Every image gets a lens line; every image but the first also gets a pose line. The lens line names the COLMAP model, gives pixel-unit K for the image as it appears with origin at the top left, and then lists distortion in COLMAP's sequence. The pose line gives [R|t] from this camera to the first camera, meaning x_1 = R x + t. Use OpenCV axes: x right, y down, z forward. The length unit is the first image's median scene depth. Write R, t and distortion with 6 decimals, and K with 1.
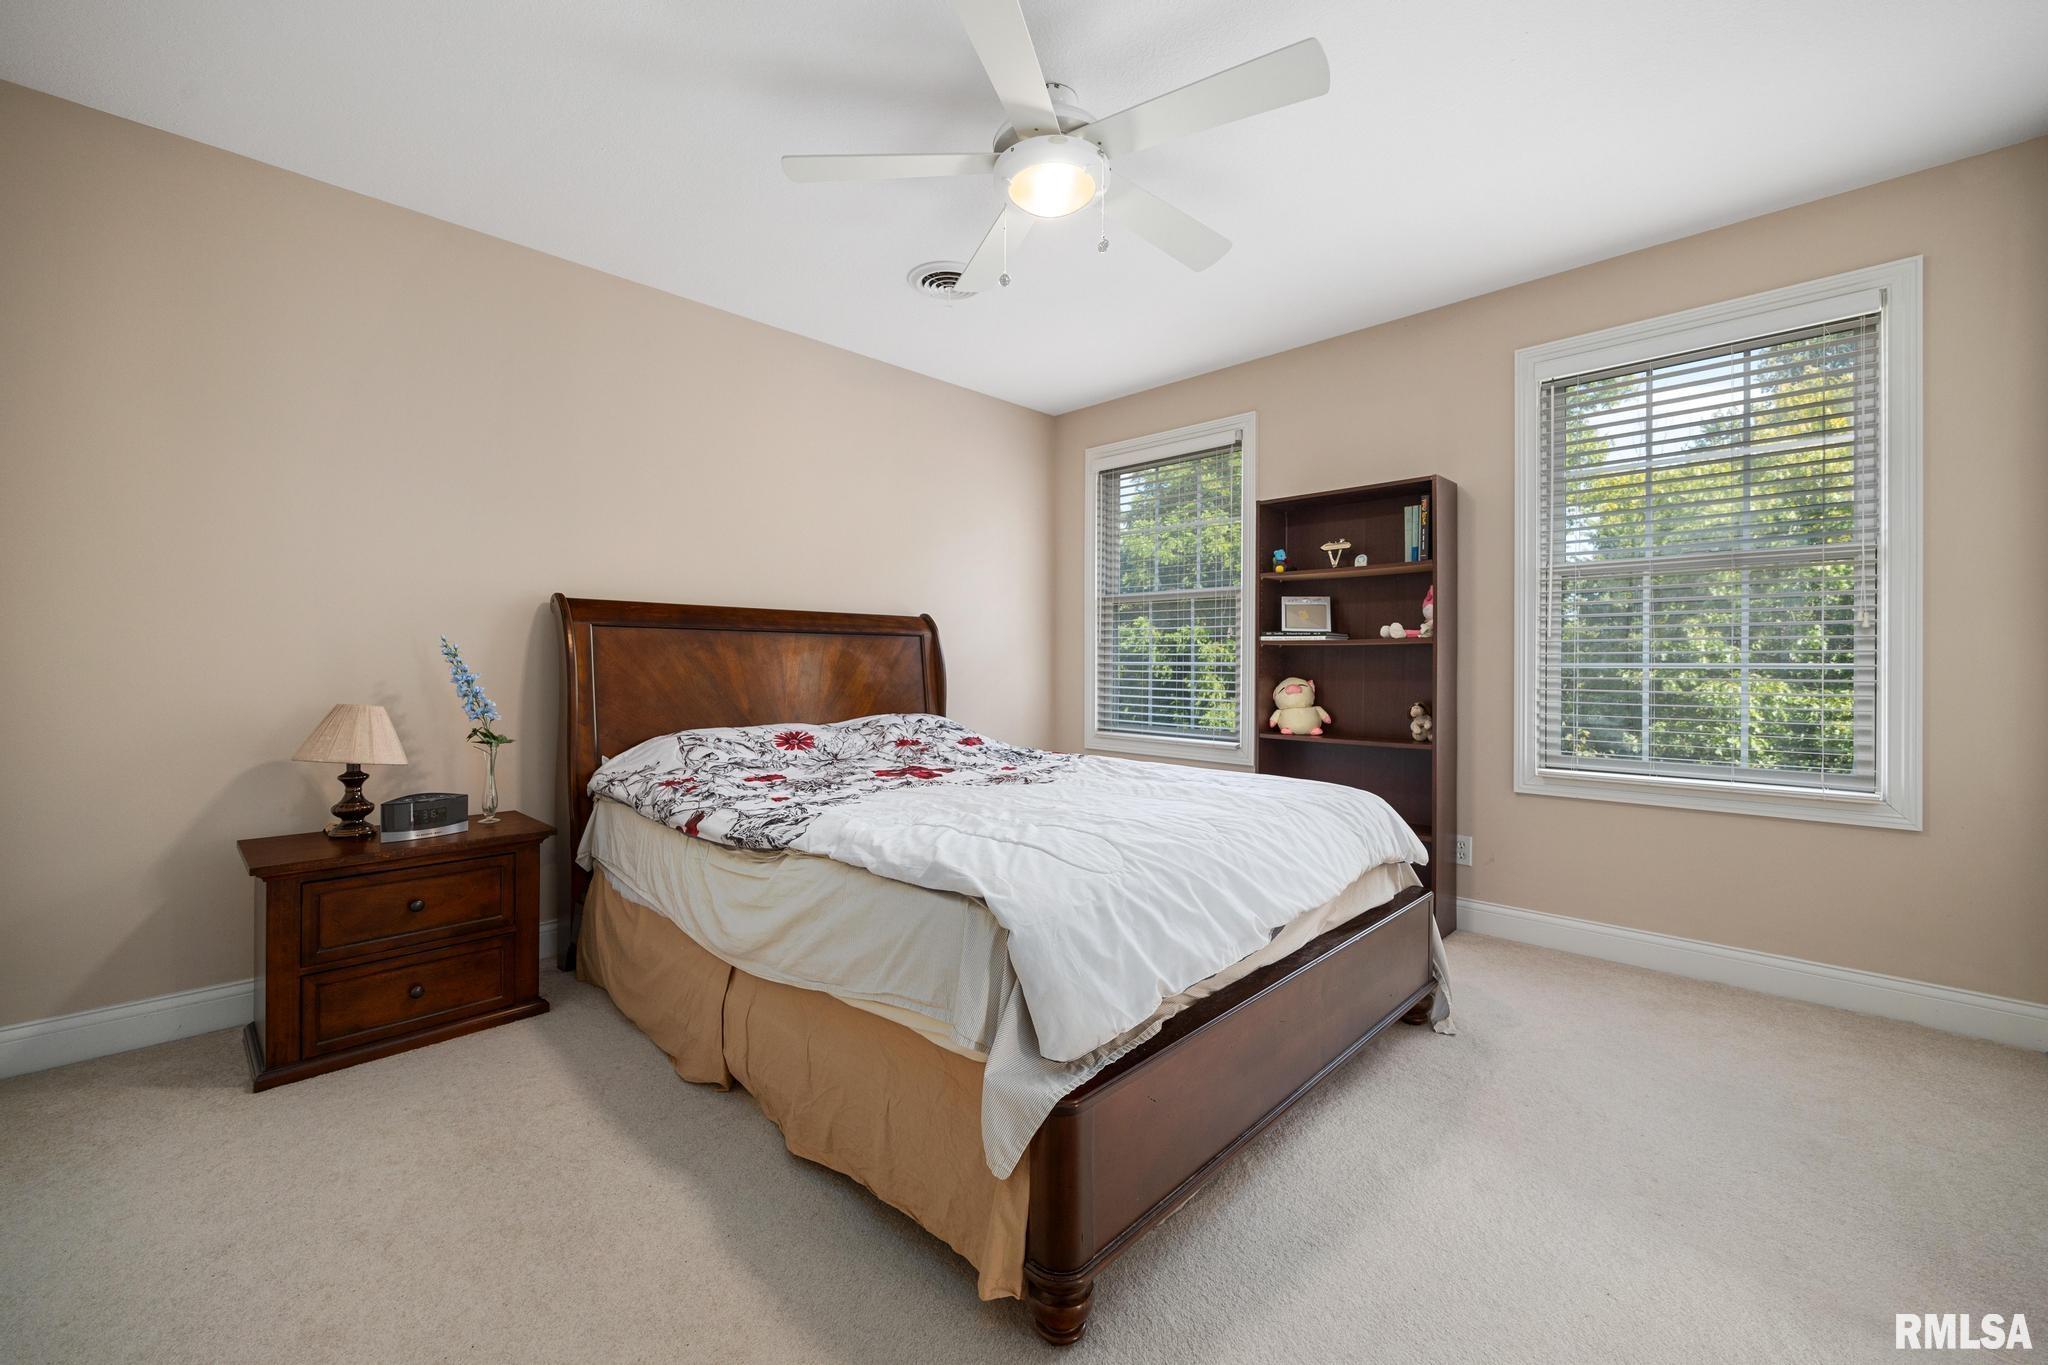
lens RADIAL K [[815.2, 0, 1020.5], [0, 815.2, 670.0], [0, 0, 1]] dist [-0.000222, -0.000002]
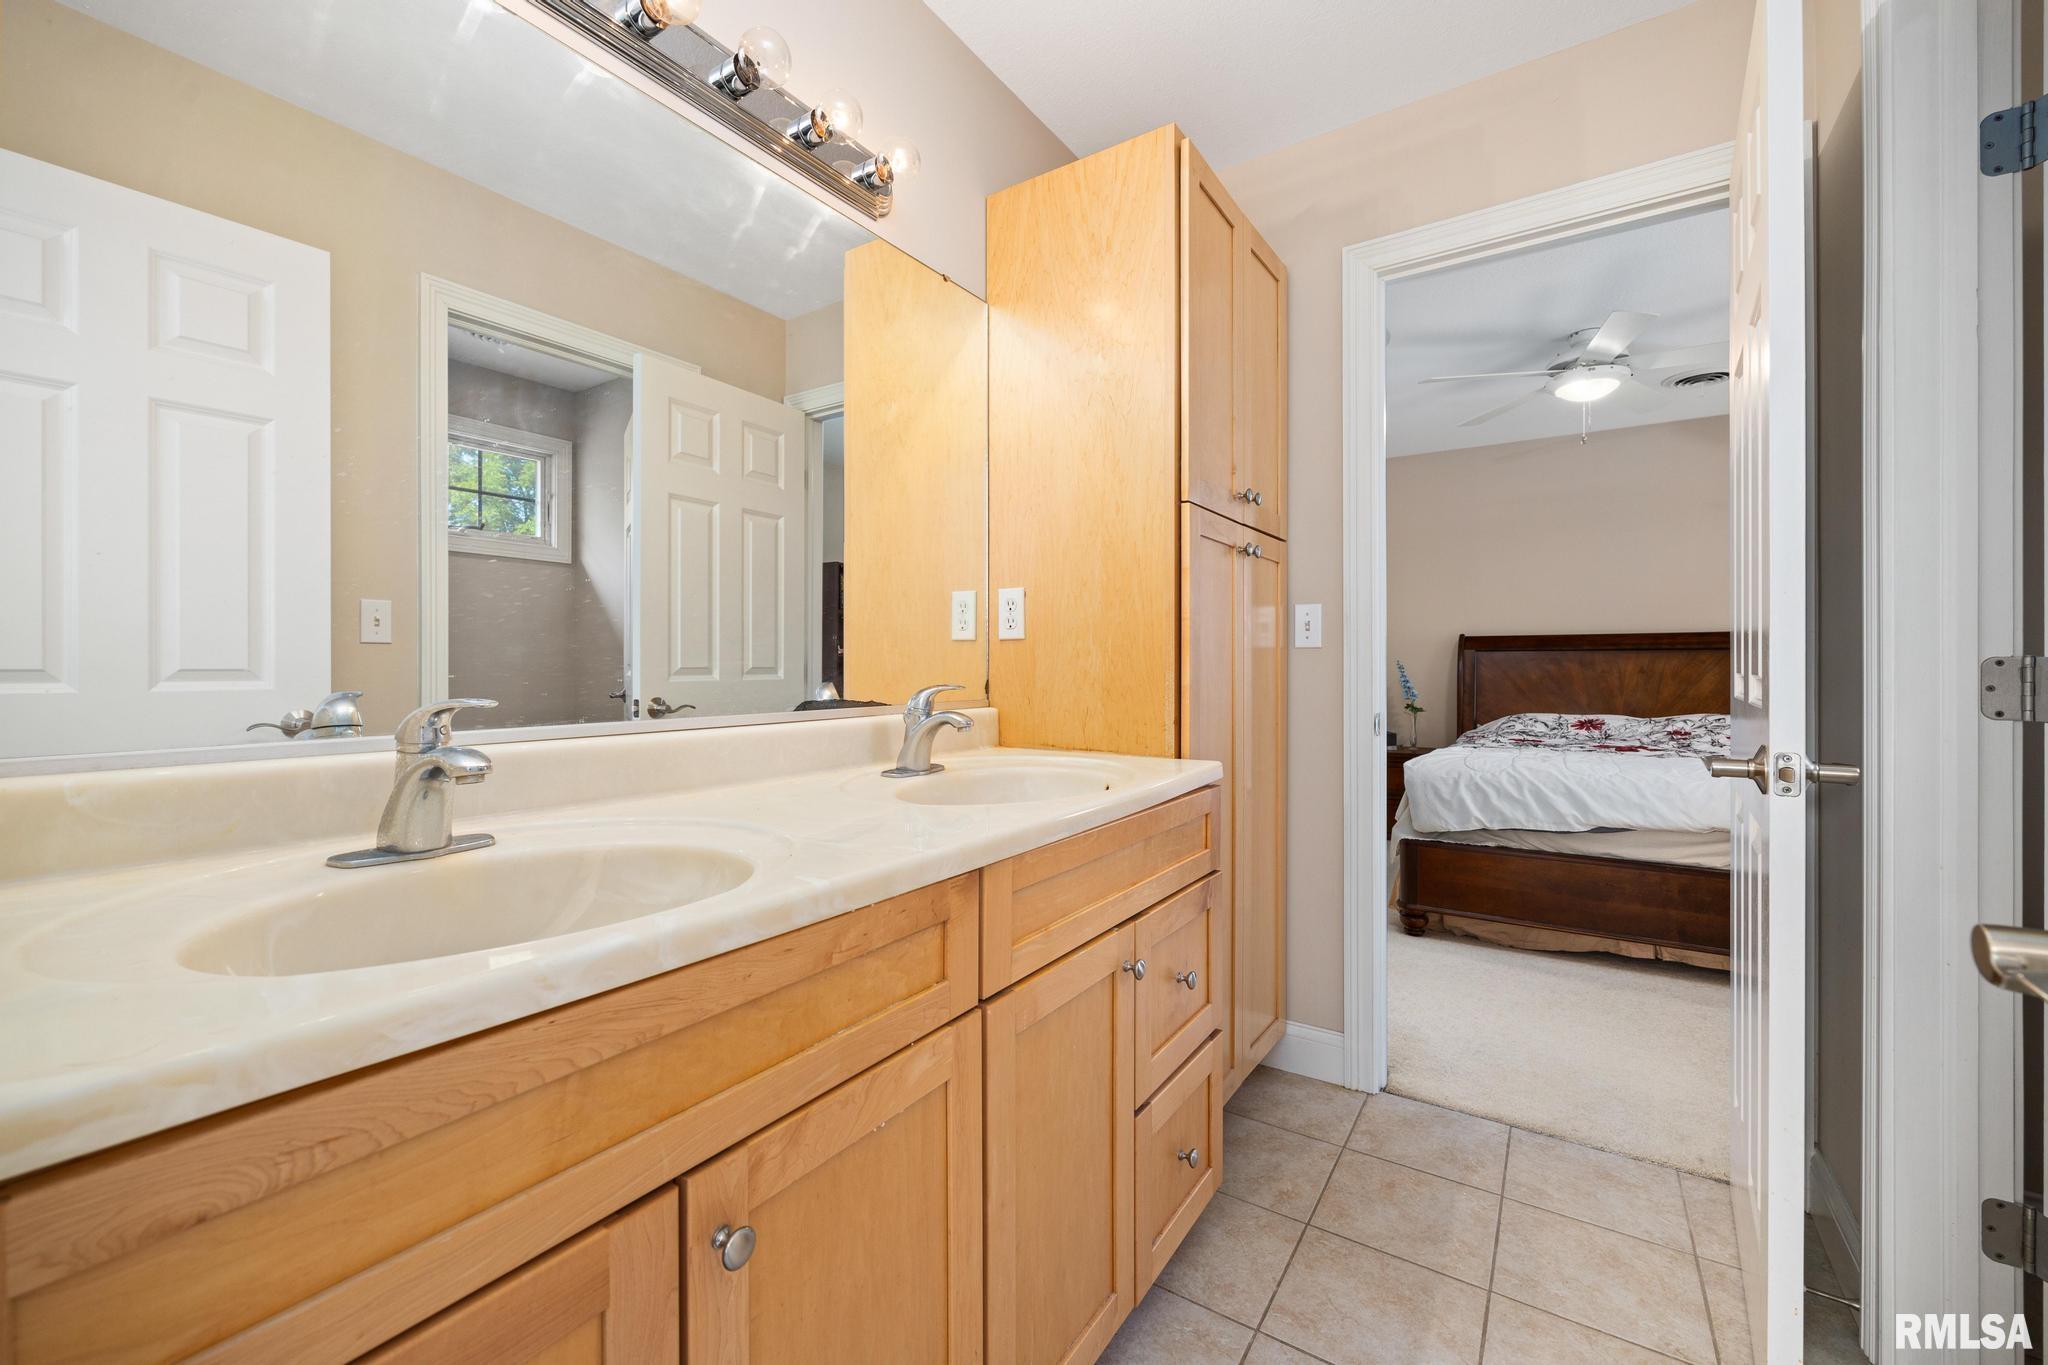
lens RADIAL K [[815.2, 0, 1023.1], [0, 815.2, 672.4], [0, 0, 1]] dist [-0.000222, -0.000002]
pose [[0.185759, 0.004779, -0.982584, 1.022536], [-0.005563, 0.999977, 0.003812, -0.009949], [0.982580, 0.004758, 0.185781, -0.306806]]
